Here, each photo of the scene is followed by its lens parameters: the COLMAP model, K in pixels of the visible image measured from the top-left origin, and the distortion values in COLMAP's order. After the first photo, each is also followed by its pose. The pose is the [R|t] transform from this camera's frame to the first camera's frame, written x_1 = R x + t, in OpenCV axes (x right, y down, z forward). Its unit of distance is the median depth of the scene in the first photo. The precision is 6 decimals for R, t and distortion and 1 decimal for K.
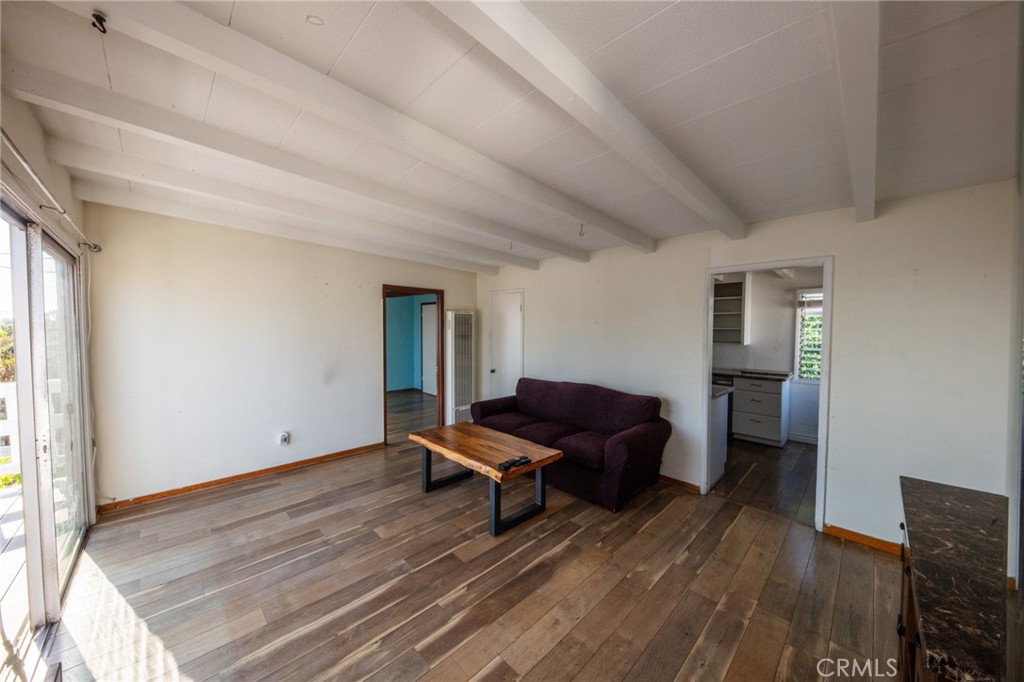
lens RADIAL K [[355.5, 0, 512.0], [0, 355.5, 339.4], [0, 0, 1]] dist [-0.004086, -0.003630]
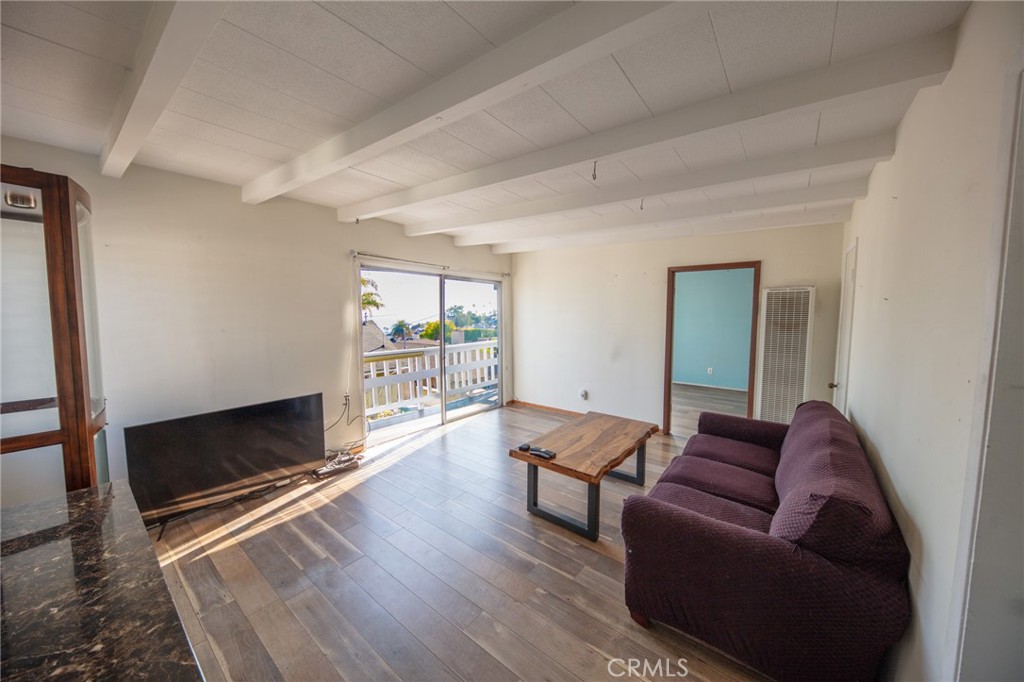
lens RADIAL K [[355.5, 0, 512.8], [0, 355.5, 340.5], [0, 0, 1]] dist [-0.004086, -0.003630]
pose [[0.123144, 0.078570, -0.989274, 0.865716], [-0.030104, 0.996698, 0.075412, -0.027030], [0.991932, 0.020495, 0.125102, 0.742236]]
